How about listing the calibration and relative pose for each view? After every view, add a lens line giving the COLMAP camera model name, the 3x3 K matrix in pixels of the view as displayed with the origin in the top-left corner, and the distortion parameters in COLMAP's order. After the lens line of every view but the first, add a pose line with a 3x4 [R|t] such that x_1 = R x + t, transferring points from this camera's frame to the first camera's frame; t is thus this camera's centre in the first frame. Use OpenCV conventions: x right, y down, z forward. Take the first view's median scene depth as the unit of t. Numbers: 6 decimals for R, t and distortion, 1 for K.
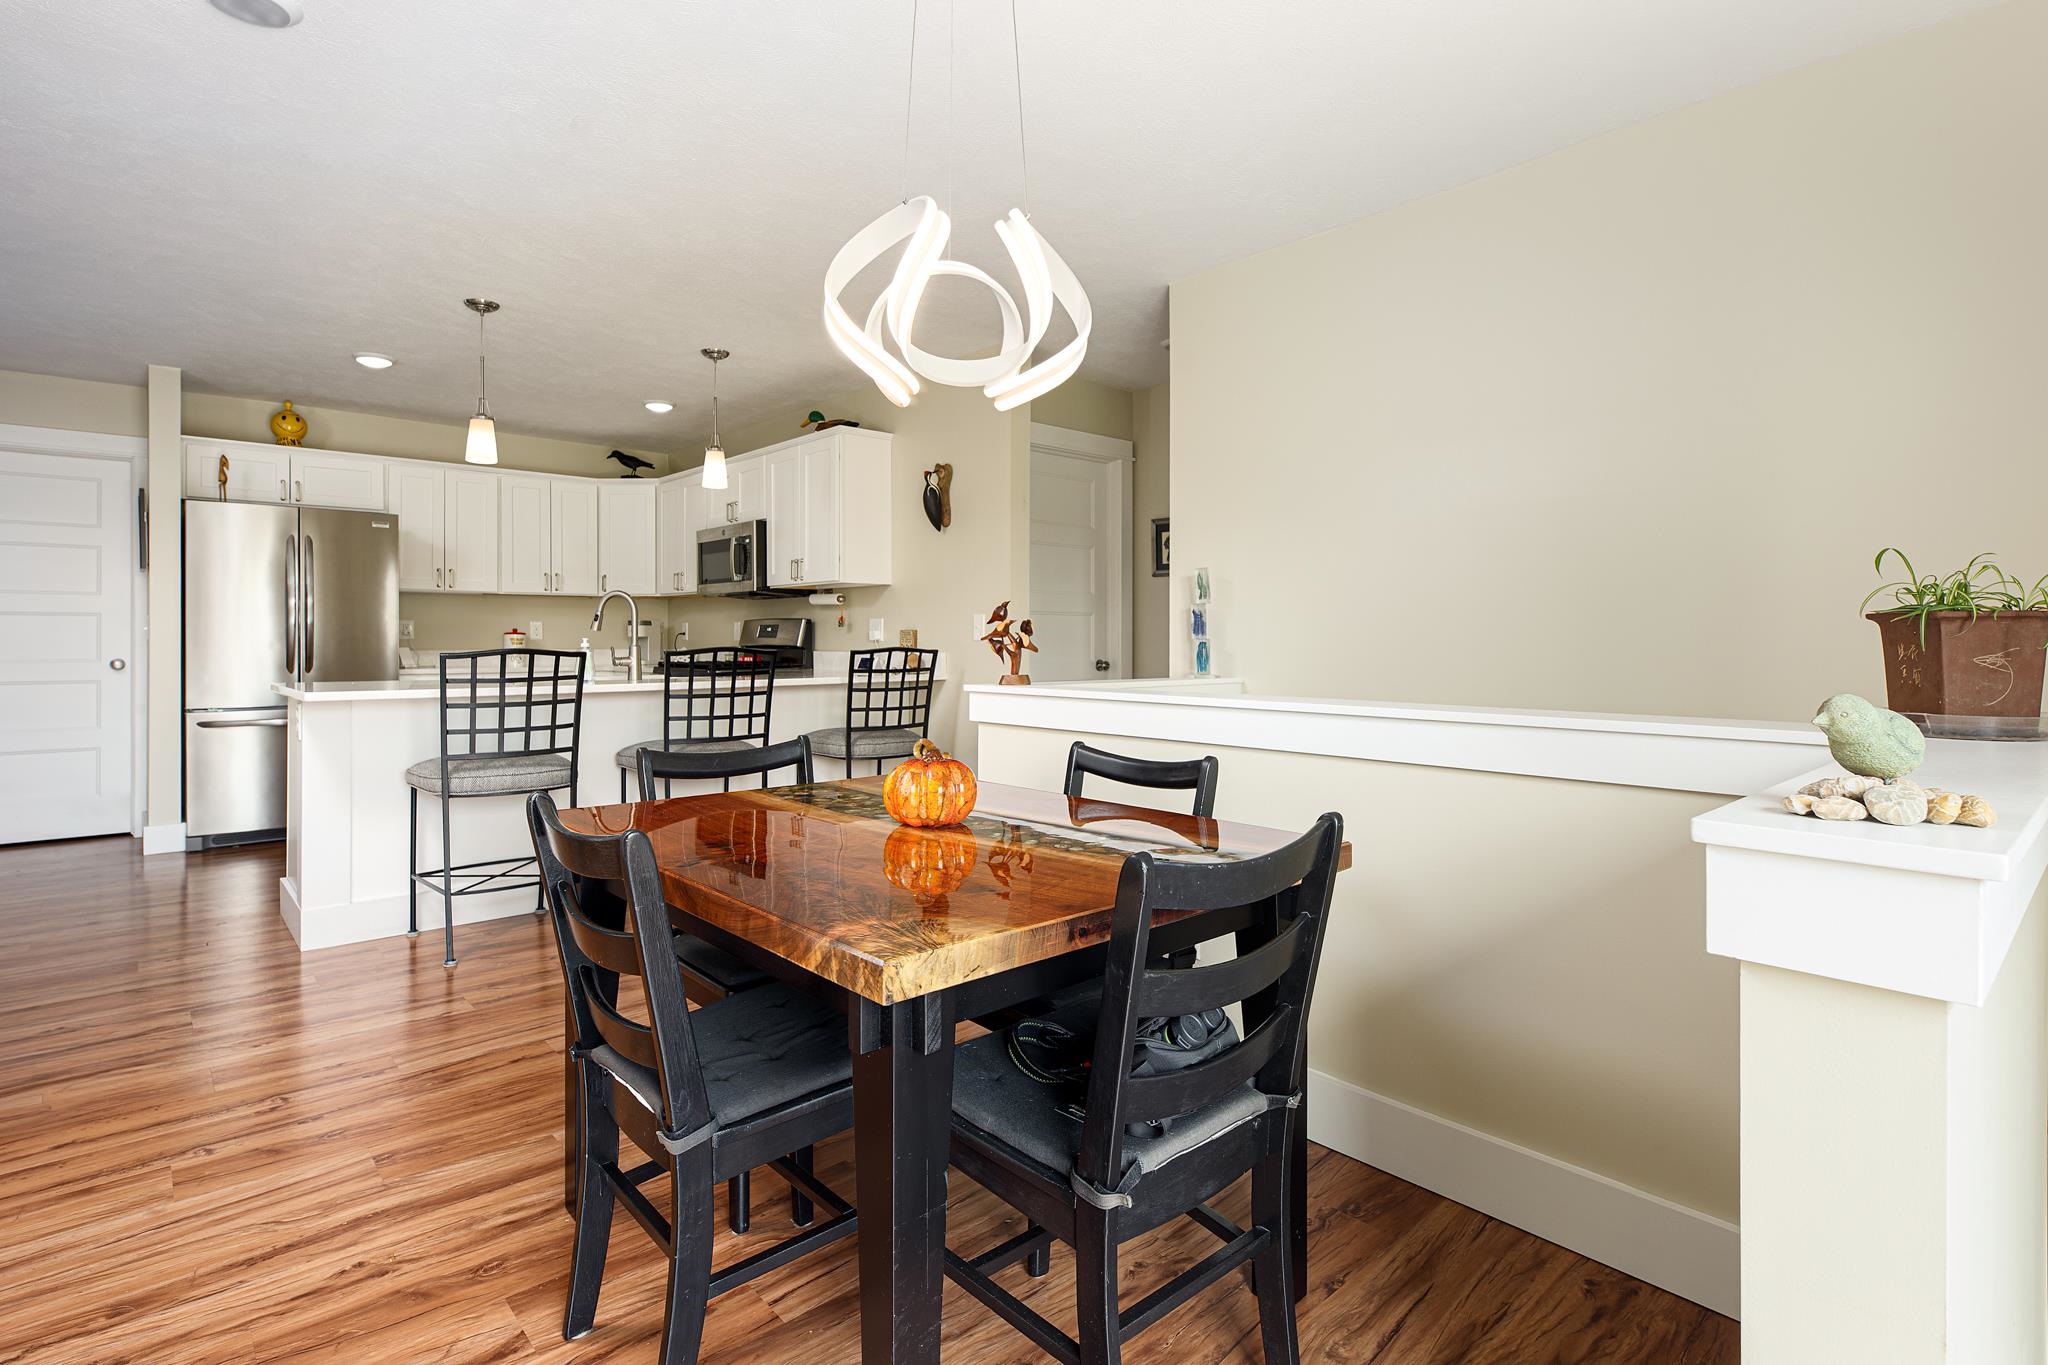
lens RADIAL K [[990.5, 0, 1022.0], [0, 990.5, 661.8], [0, 0, 1]] dist [0.004805, -0.000460]
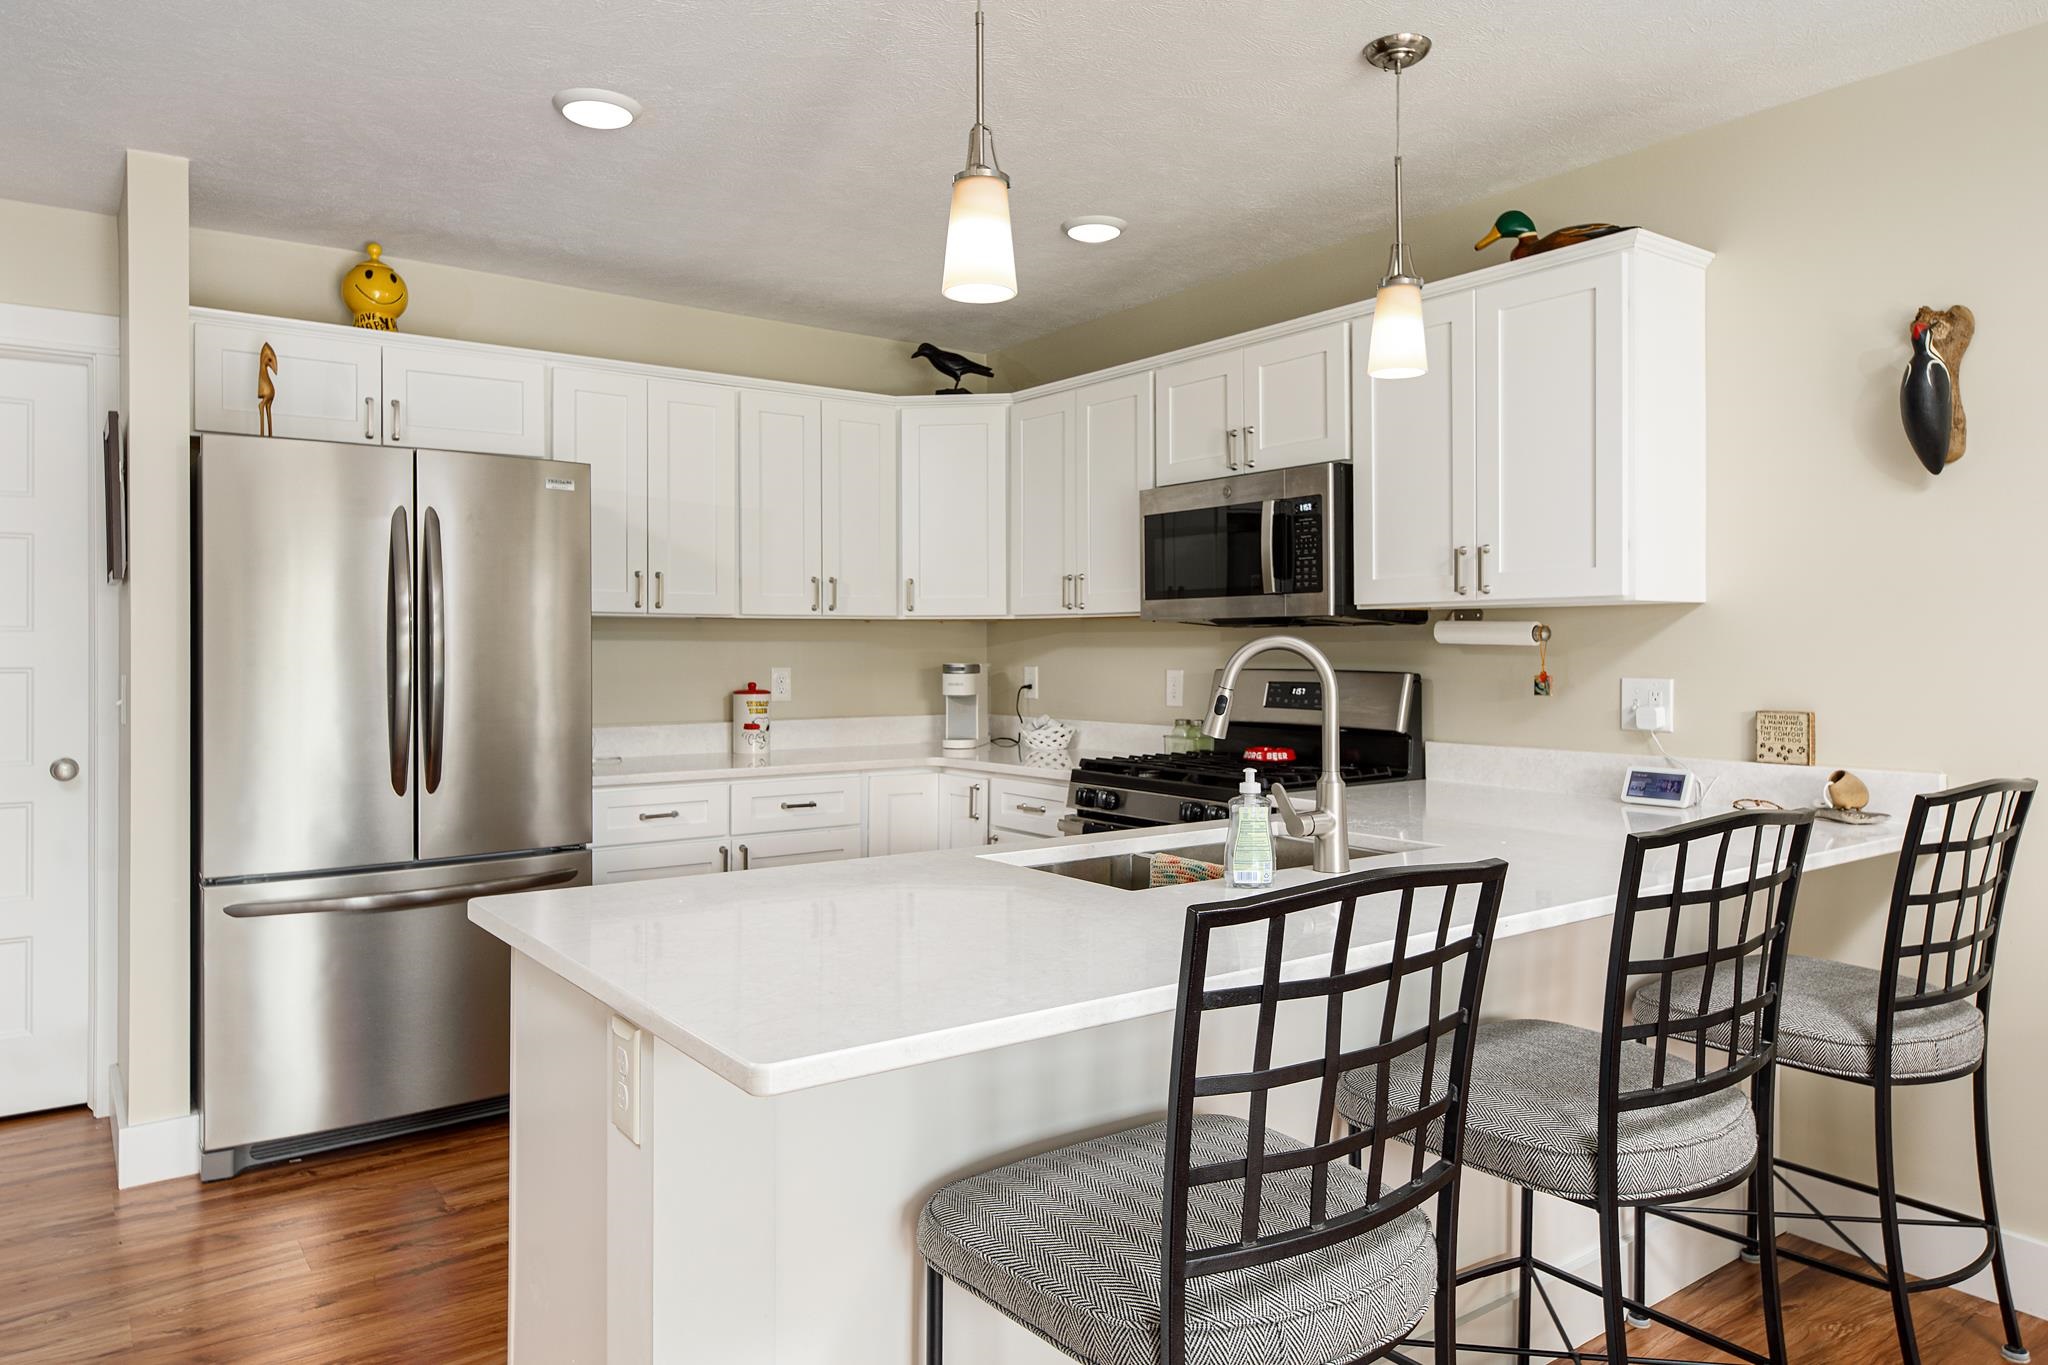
lens RADIAL K [[1329.5, 0, 1025.8], [0, 1329.5, 680.1], [0, 0, 1]] dist [0.004945, 0.002626]
pose [[0.994842, 0.000721, -0.101432, -0.348218], [-0.000651, 1.000000, 0.000731, -0.041879], [0.101432, -0.000661, 0.994842, 0.368240]]
